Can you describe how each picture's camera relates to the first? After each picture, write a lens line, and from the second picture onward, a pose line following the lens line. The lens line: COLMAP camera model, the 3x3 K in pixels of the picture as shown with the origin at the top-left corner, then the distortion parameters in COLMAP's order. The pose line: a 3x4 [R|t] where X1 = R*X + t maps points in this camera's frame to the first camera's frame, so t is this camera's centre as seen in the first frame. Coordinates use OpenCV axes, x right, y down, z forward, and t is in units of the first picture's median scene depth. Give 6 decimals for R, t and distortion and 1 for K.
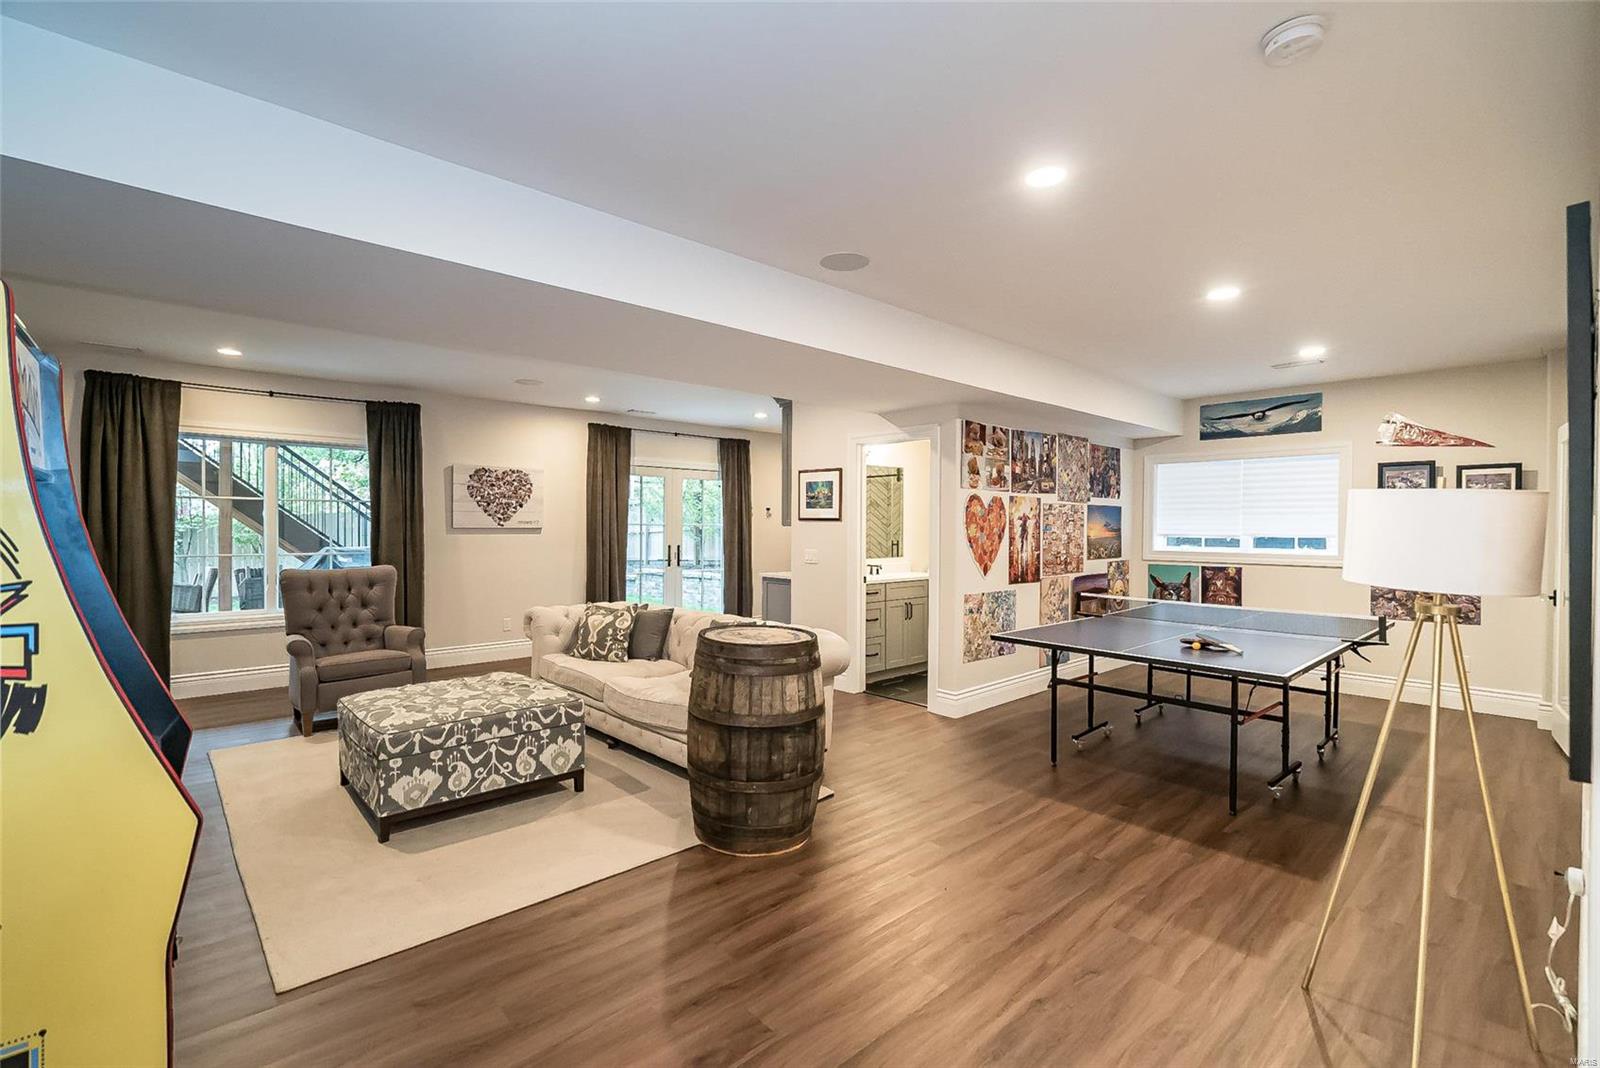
lens RADIAL K [[678.0, 0, 809.5], [0, 678.0, 532.6], [0, 0, 1]] dist [0.000544, 0.000408]
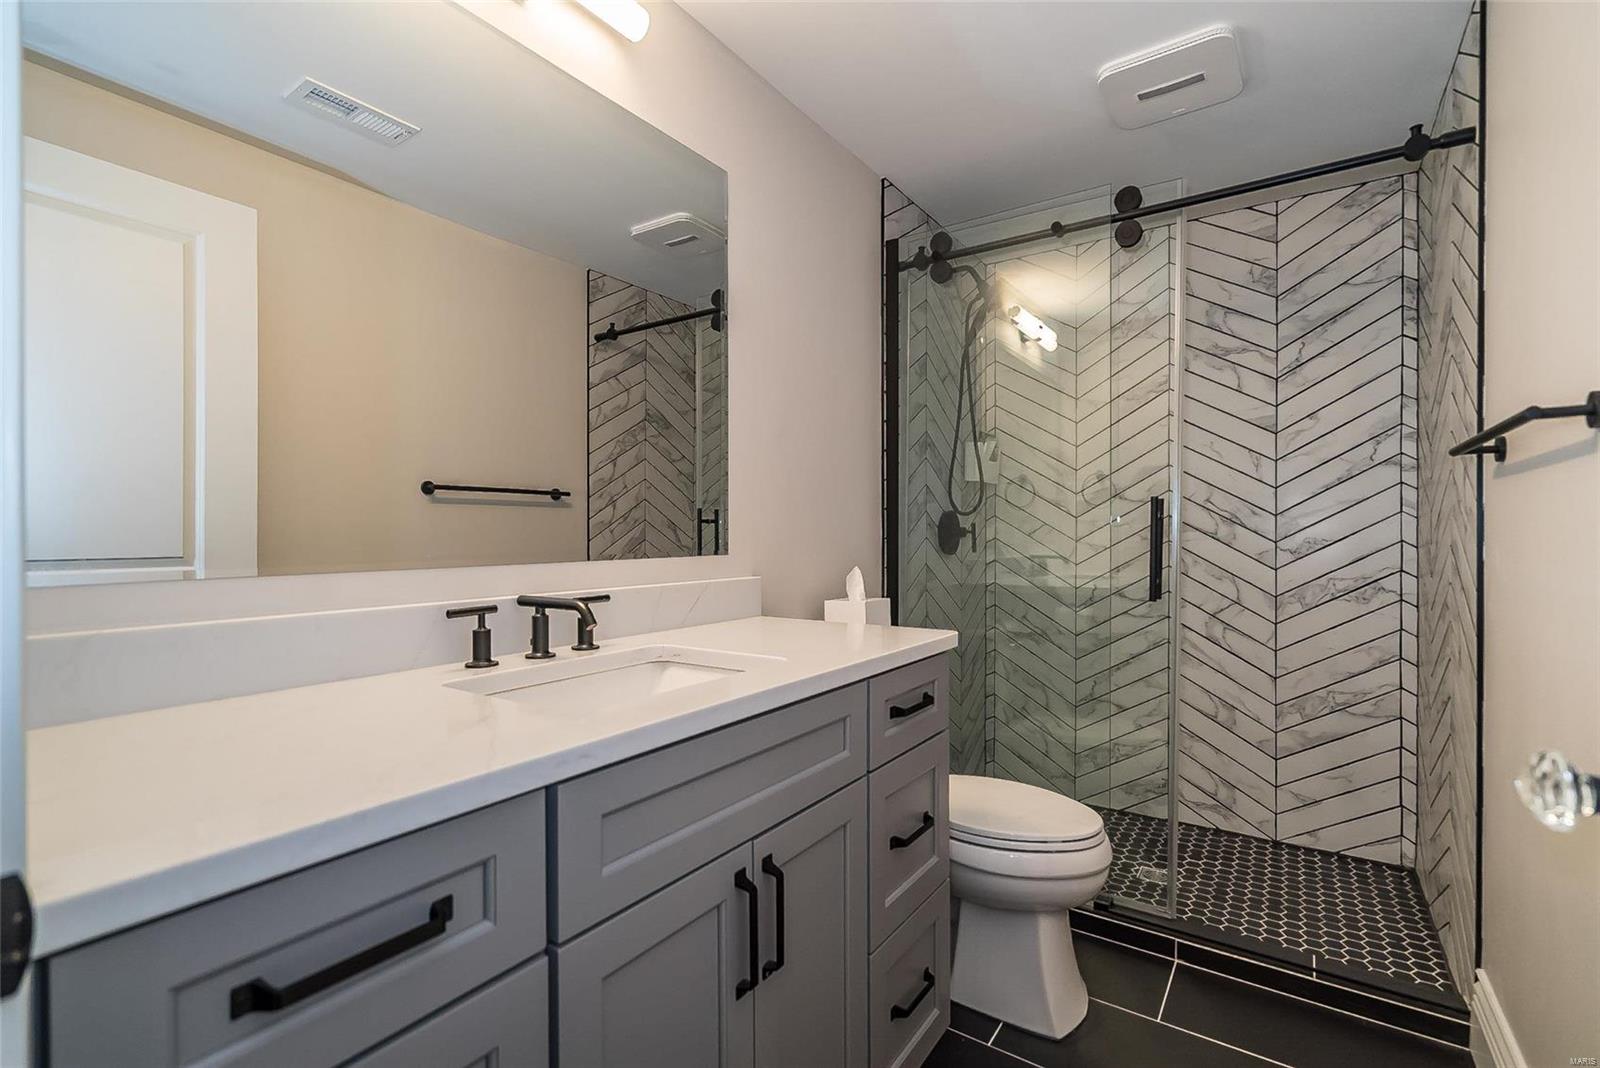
lens RADIAL K [[678.0, 0, 809.5], [0, 678.0, 532.6], [0, 0, 1]] dist [0.000544, 0.000408]
pose [[0.971545, -0.002676, 0.236838, 0.152744], [0.004950, 0.999947, -0.009005, 0.042204], [-0.236802, 0.009921, 0.971507, 1.058020]]
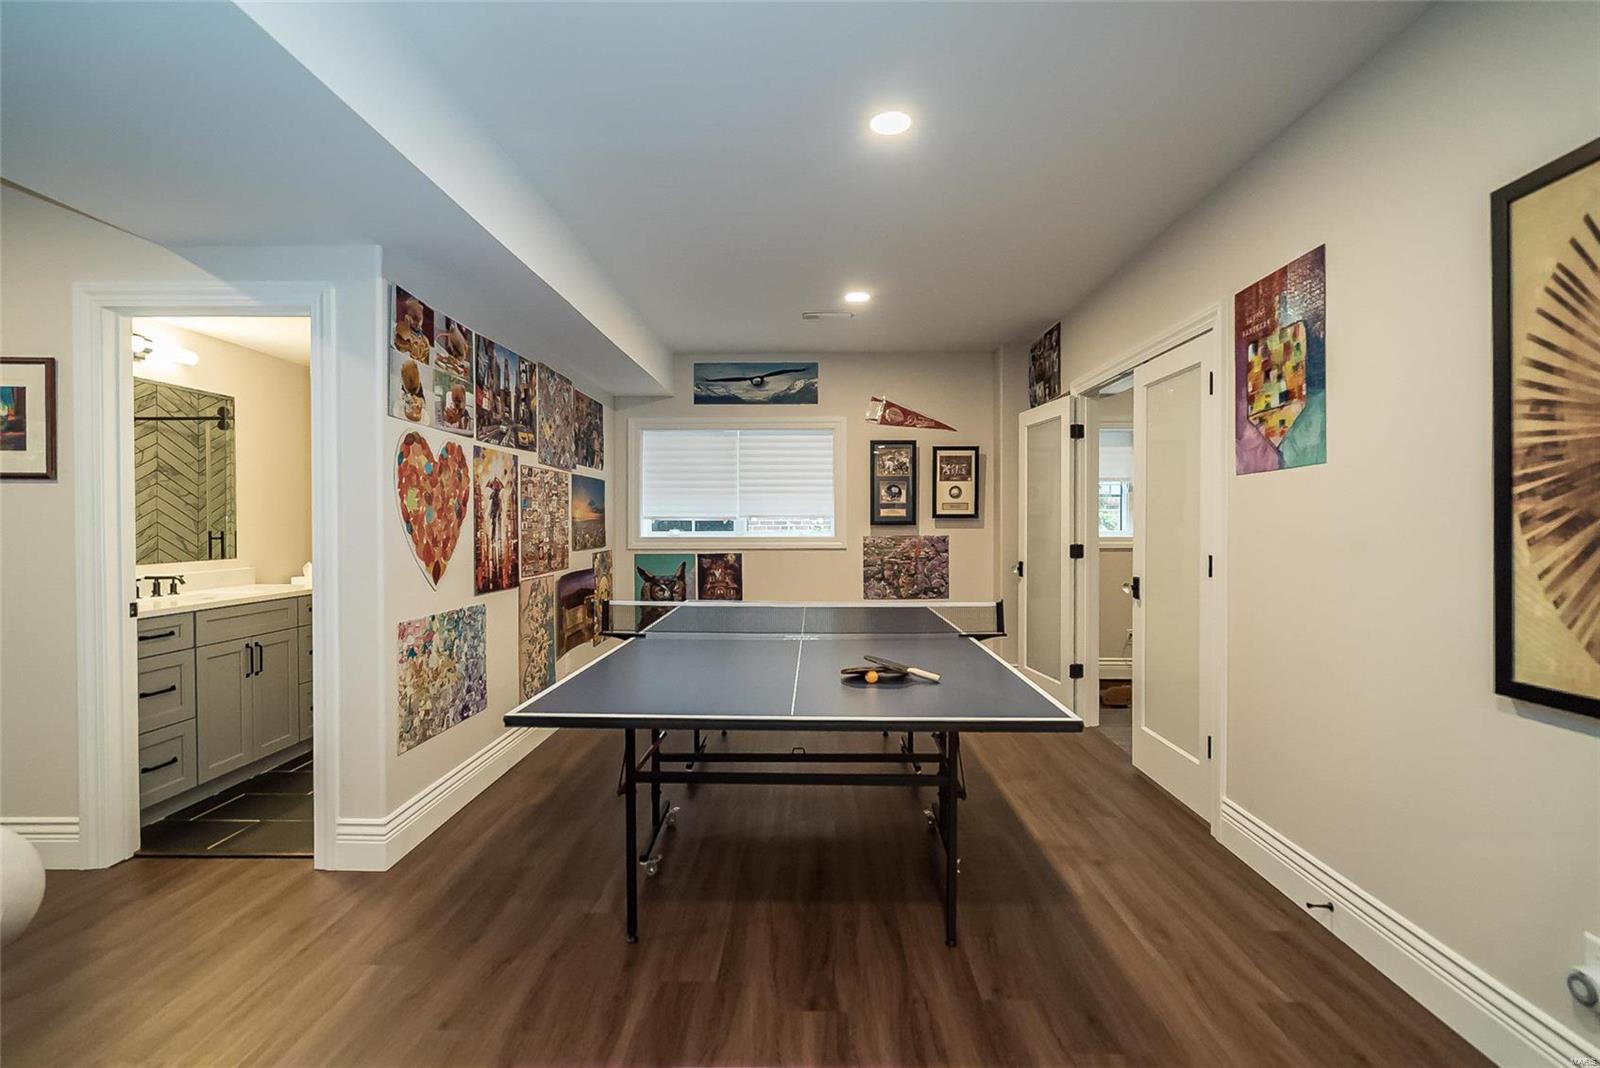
lens RADIAL K [[678.0, 0, 809.5], [0, 678.0, 532.6], [0, 0, 1]] dist [0.000544, 0.000408]
pose [[0.661918, -0.012496, 0.749472, 0.043657], [0.008093, 0.999922, 0.009524, 0.017730], [-0.749533, -0.000238, 0.661967, 0.375602]]
